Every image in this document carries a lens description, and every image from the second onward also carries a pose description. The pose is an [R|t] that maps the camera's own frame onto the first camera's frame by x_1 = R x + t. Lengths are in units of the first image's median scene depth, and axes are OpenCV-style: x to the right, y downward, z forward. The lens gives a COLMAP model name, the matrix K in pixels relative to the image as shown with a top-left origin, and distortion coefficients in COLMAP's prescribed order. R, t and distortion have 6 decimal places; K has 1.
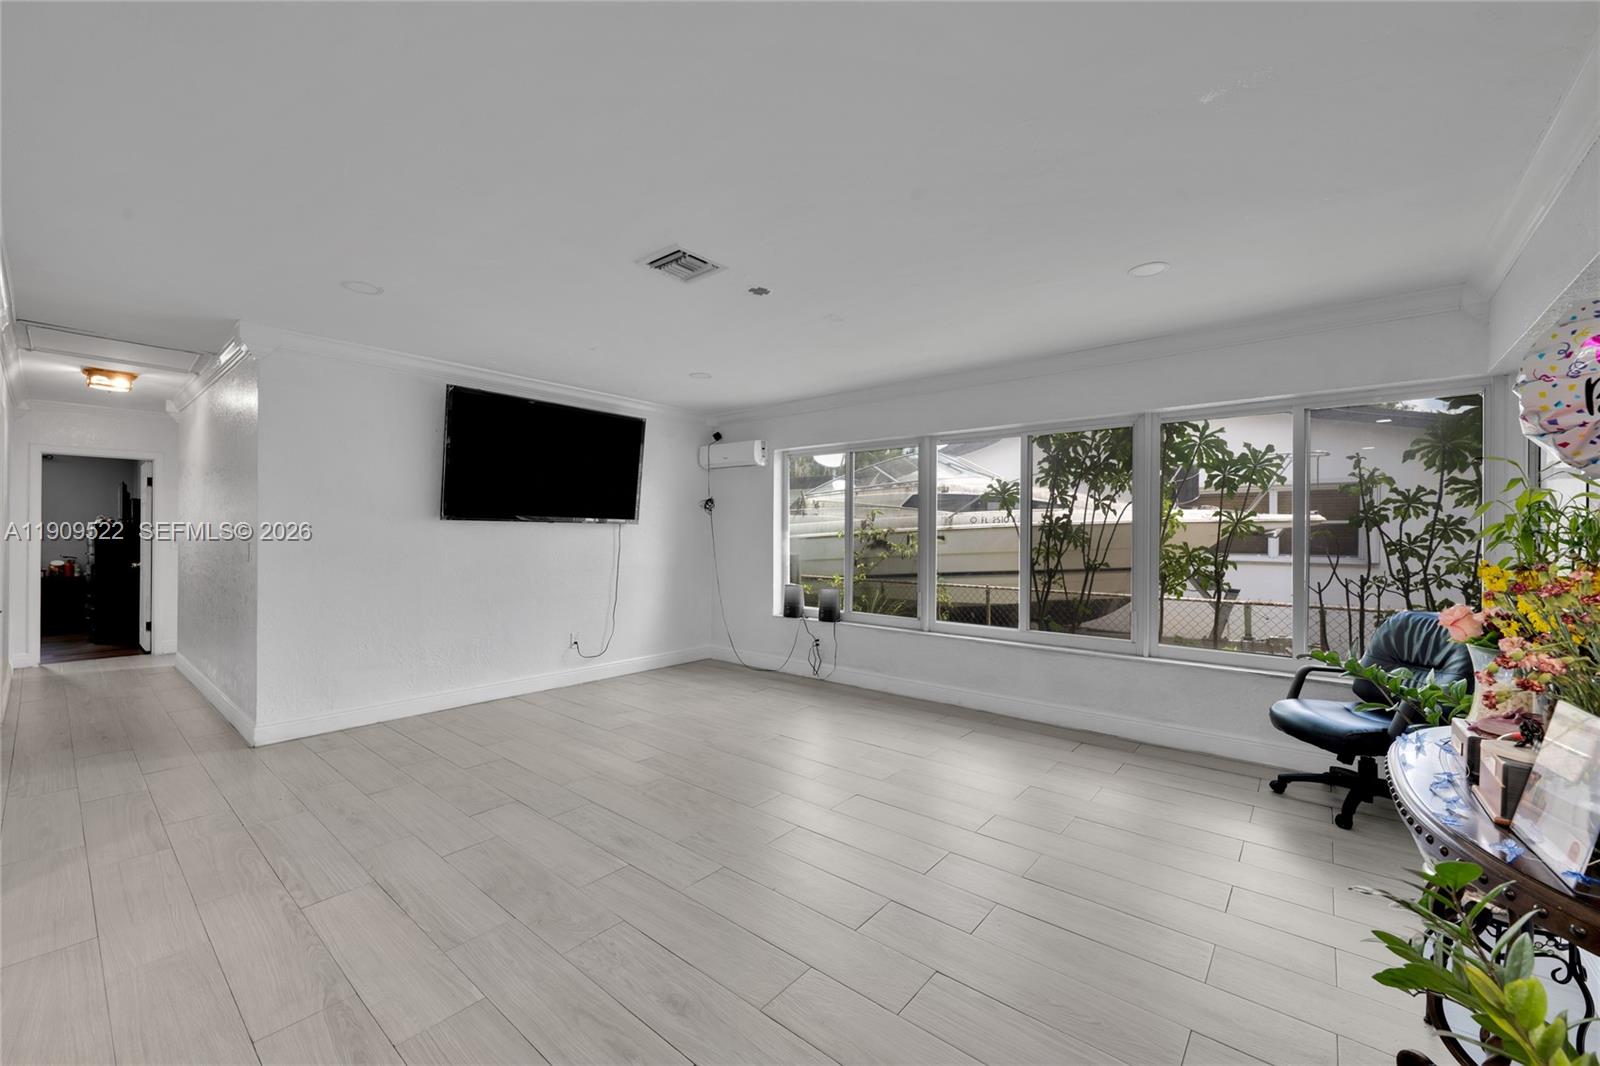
lens RADIAL K [[625.5, 0, 802.5], [0, 625.5, 529.5], [0, 0, 1]] dist [-0.008163, 0.001027]
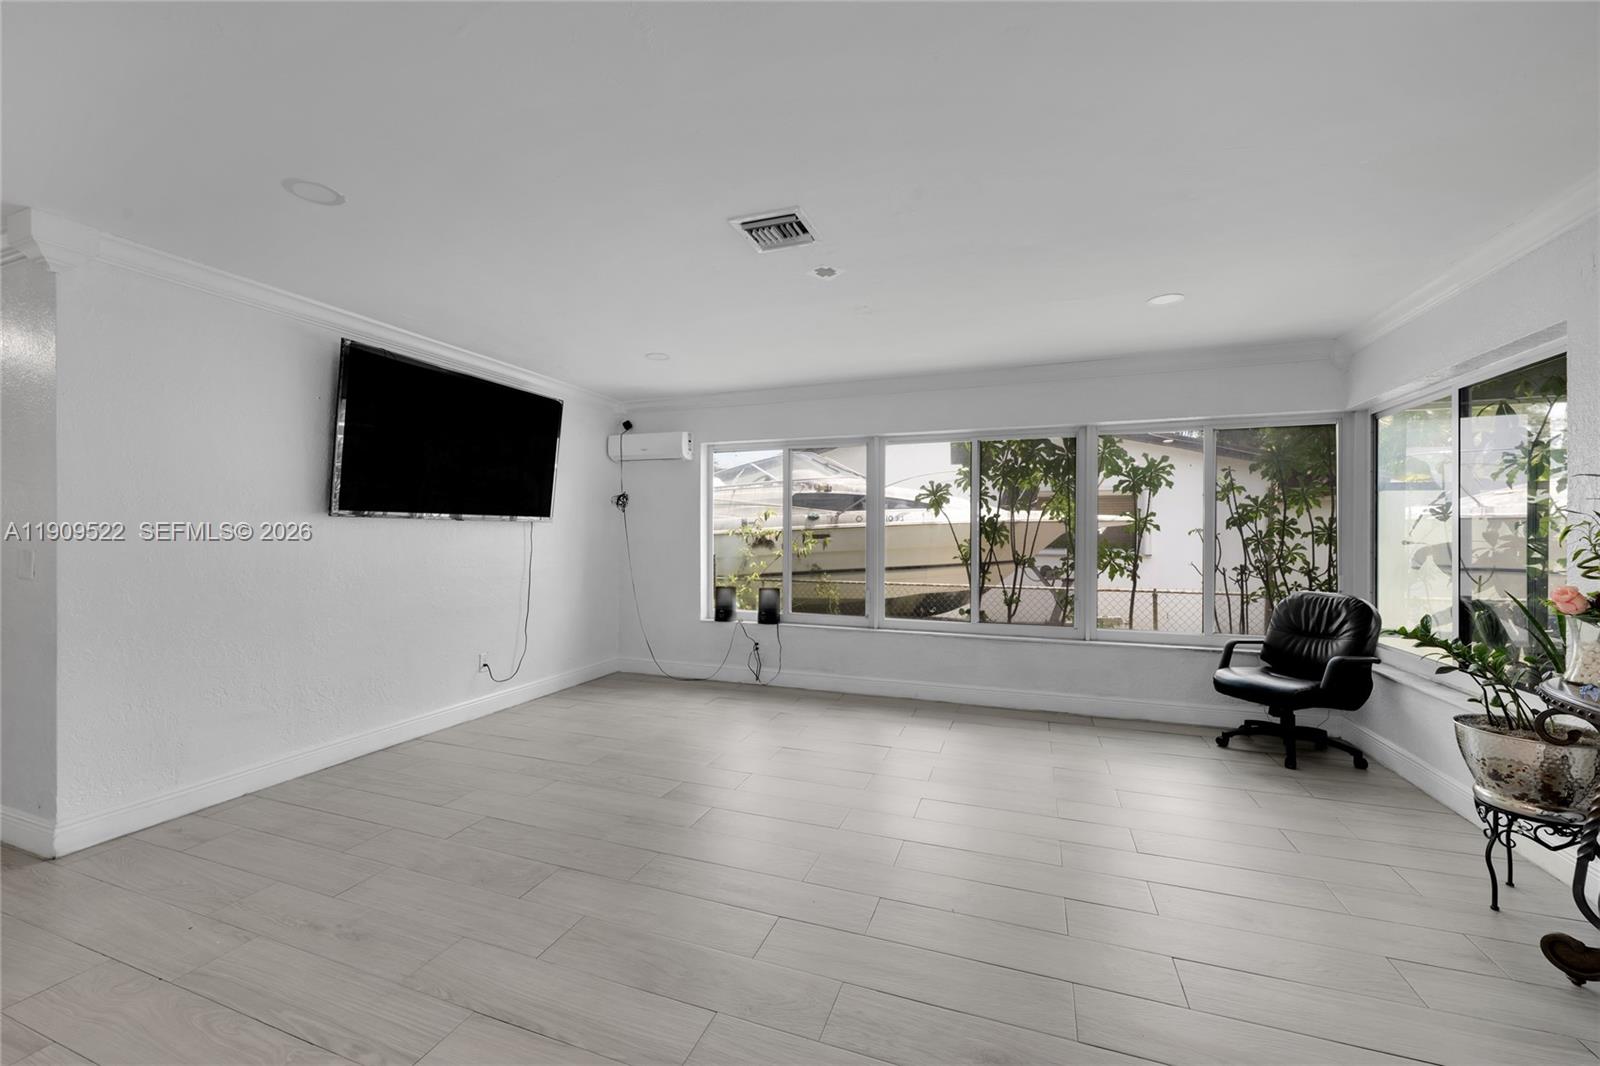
lens RADIAL K [[625.5, 0, 799.1], [0, 625.5, 531.4], [0, 0, 1]] dist [-0.008163, 0.001027]
pose [[0.944024, -0.003560, 0.329859, -0.250178], [0.001292, 0.999974, 0.007095, -0.002069], [-0.329876, -0.006272, 0.944004, 0.082486]]
